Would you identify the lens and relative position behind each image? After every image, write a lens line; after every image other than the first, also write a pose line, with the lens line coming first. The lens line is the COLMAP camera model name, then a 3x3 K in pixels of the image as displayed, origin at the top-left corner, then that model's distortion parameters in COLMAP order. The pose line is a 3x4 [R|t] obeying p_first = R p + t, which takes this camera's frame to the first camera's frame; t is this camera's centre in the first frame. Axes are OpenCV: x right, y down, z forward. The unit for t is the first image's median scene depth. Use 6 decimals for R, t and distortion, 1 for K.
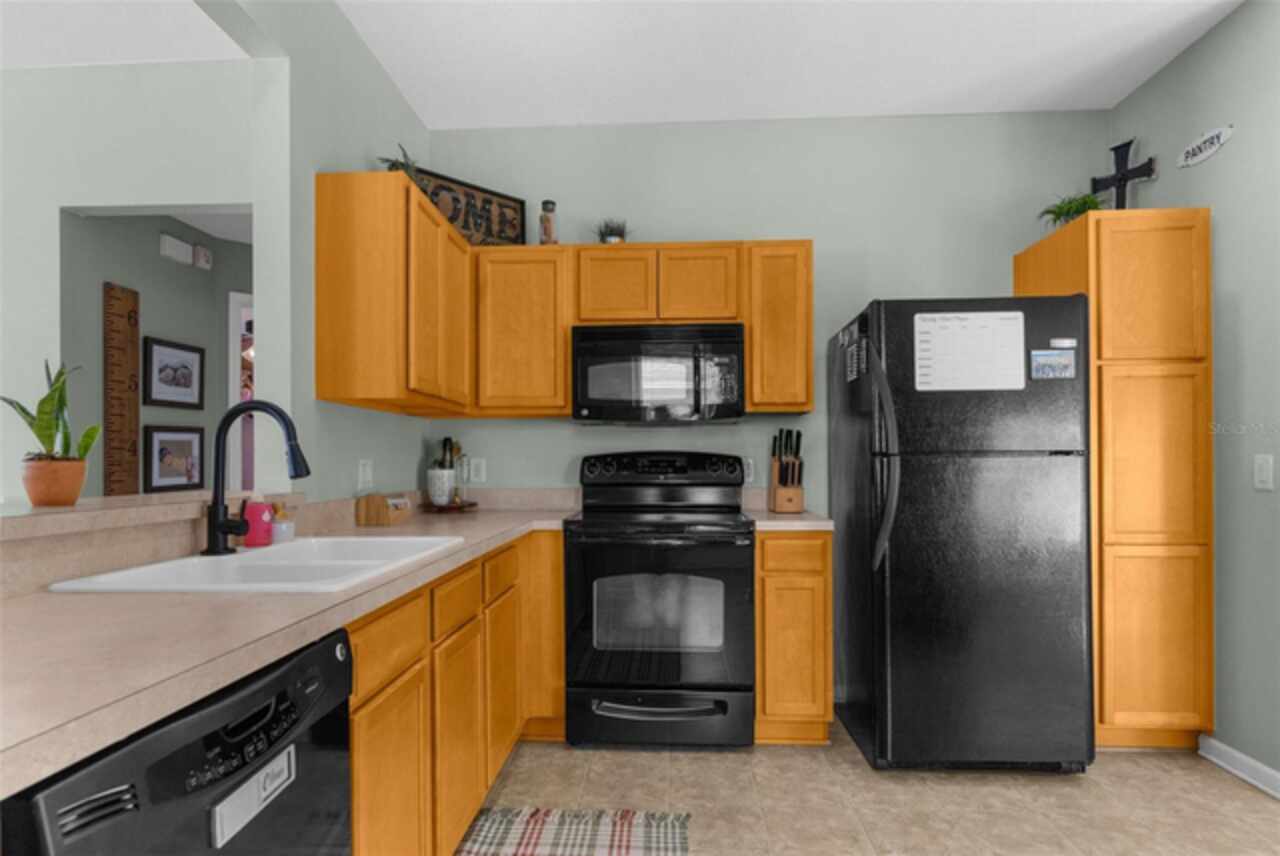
lens RADIAL K [[701.3, 0, 623.5], [0, 701.3, 462.6], [0, 0, 1]] dist [-0.001659, 0.000486]
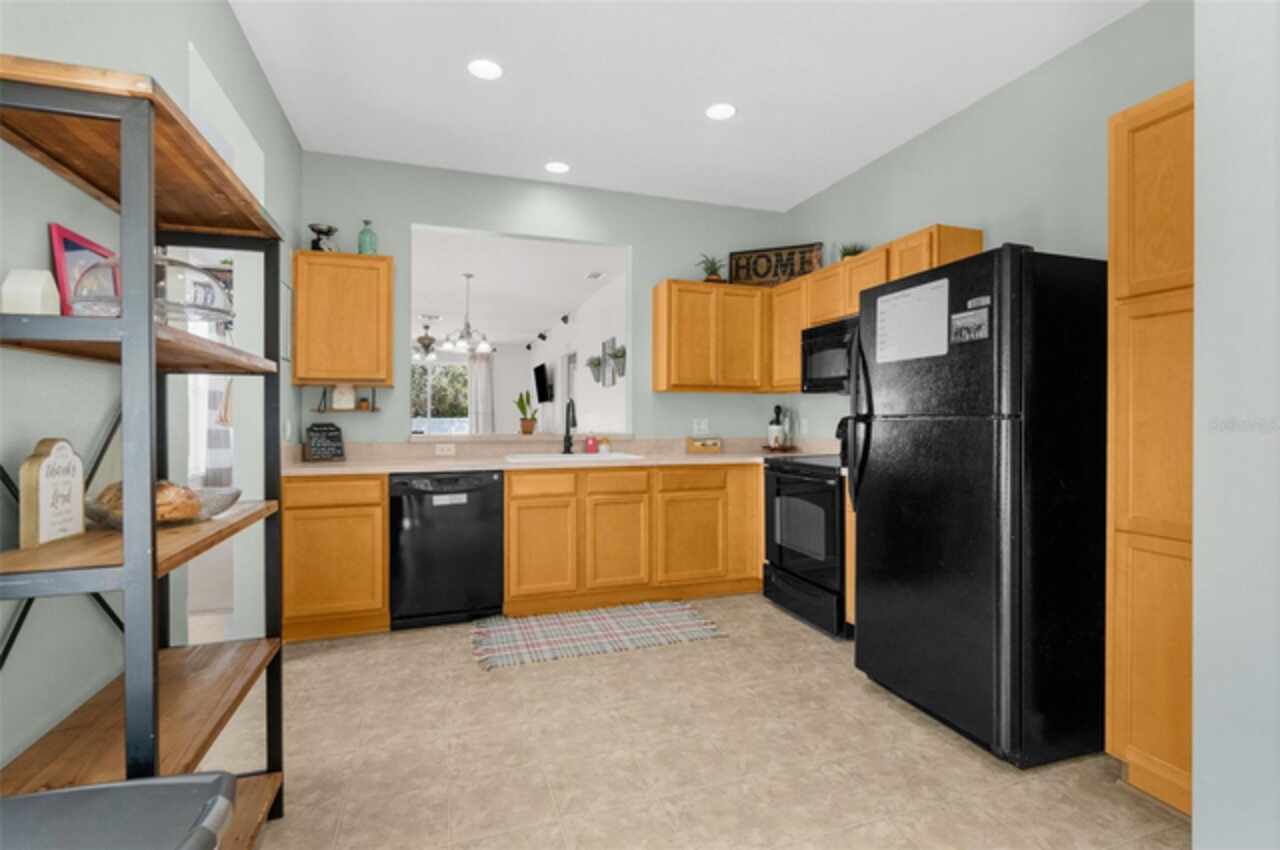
lens RADIAL K [[588.4, 0, 636.7], [0, 588.4, 418.9], [0, 0, 1]] dist [-0.006742, 0.001008]
pose [[0.377834, 0.004055, -0.925865, 1.025165], [-0.004271, 0.999987, 0.002637, -0.008994], [0.925864, 0.002958, 0.377846, 0.221287]]
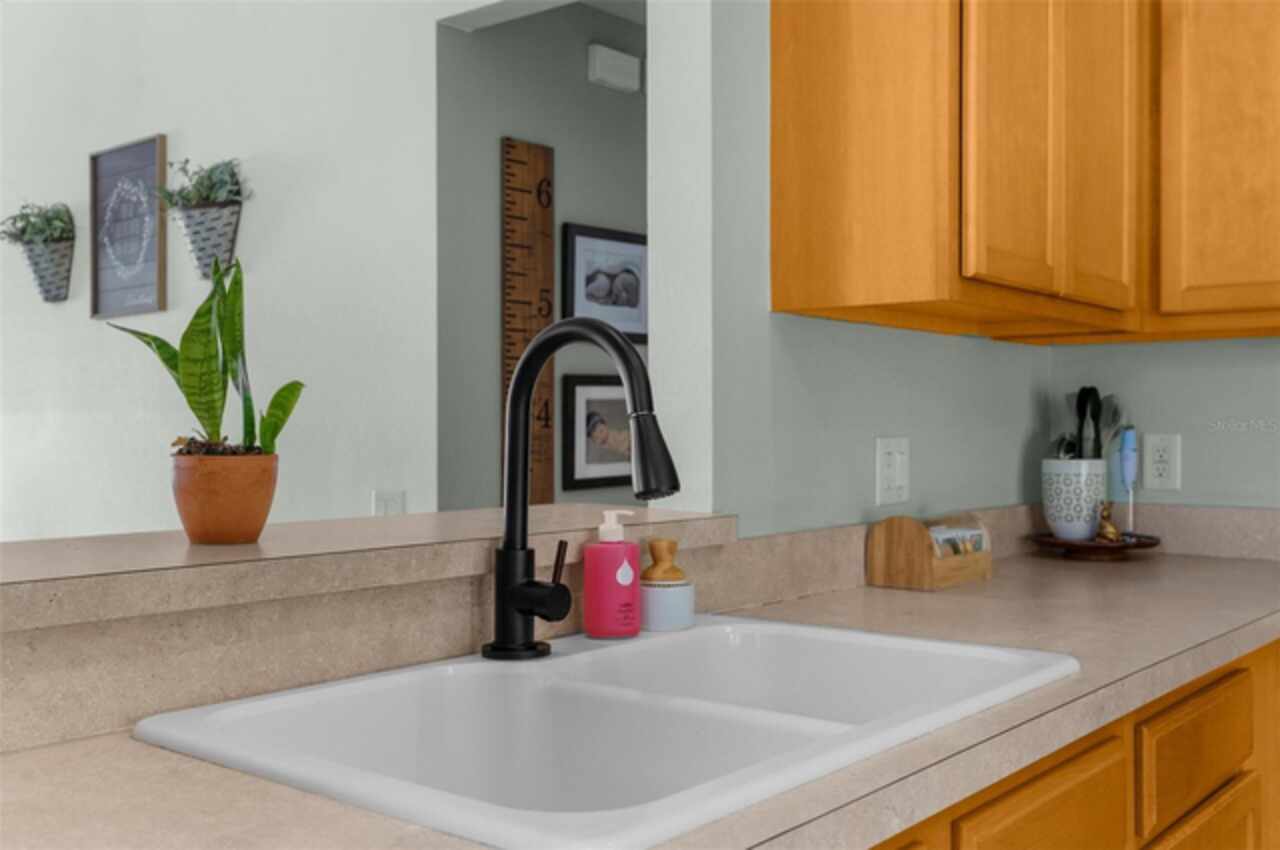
lens RADIAL K [[1256.5, 0, 639.4], [0, 1256.5, 422.2], [0, 0, 1]] dist [0.001101, 0.000000]
pose [[0.808026, 0.000032, -0.589146, -0.015791], [-0.002555, 0.999991, -0.003449, -0.012042], [0.589141, 0.004292, 0.808019, 0.227866]]
